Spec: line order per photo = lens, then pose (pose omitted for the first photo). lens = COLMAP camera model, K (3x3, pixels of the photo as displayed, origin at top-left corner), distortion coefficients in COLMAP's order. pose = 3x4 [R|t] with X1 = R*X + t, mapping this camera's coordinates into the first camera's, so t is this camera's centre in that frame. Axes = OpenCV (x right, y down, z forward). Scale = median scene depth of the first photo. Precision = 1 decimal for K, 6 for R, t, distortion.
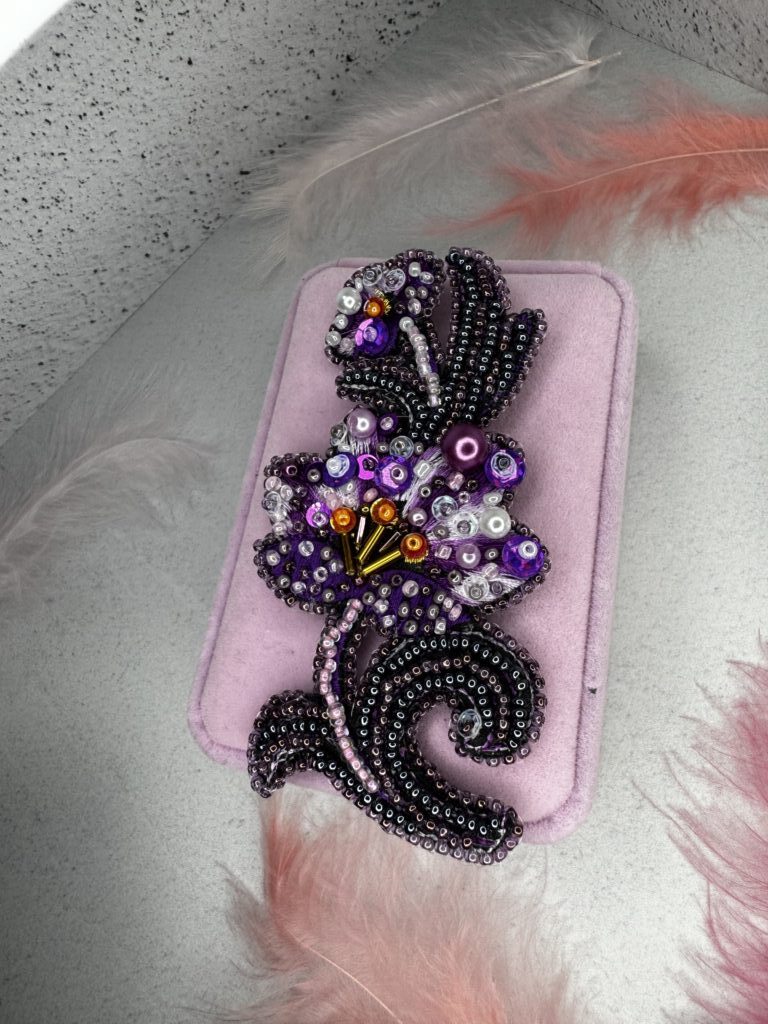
lens RADIAL K [[734.6, 0, 384.9], [0, 734.6, 437.5], [0, 0, 1]] dist [-0.010285, 0.005178]
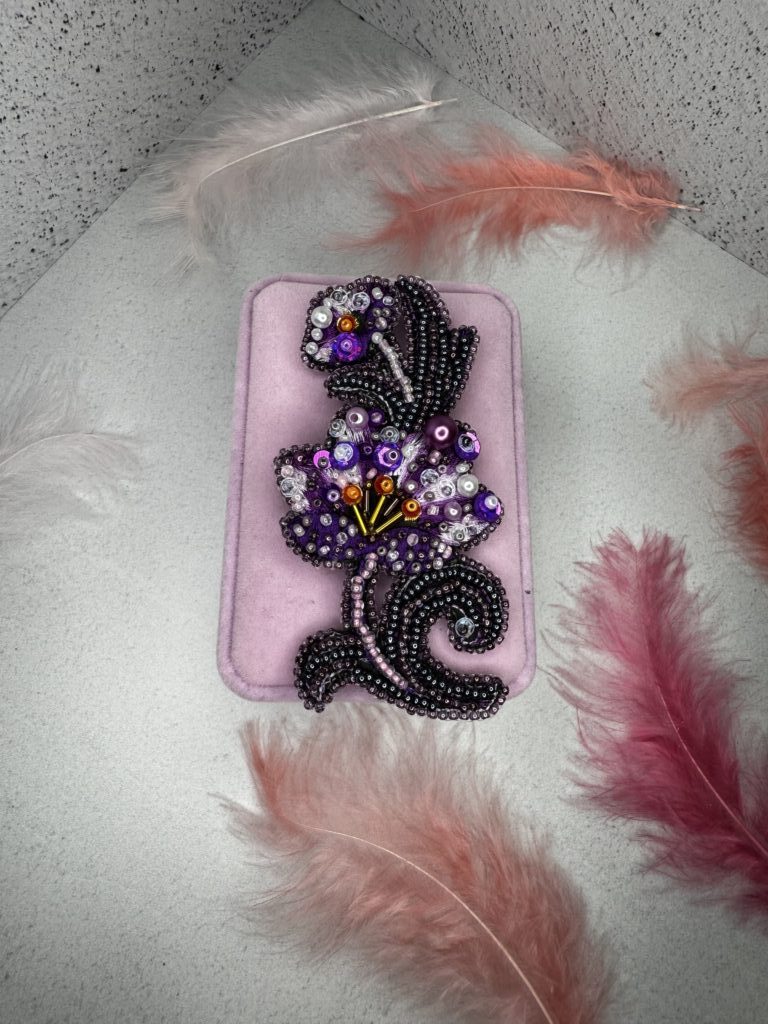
lens RADIAL K [[734.6, 0, 387.8], [0, 734.6, 438.8], [0, 0, 1]] dist [-0.010285, 0.005178]
pose [[0.917233, -0.075336, 0.391163, -0.313466], [0.047660, 0.995655, 0.080000, -0.053729], [-0.395491, -0.054736, 0.916838, -0.128351]]
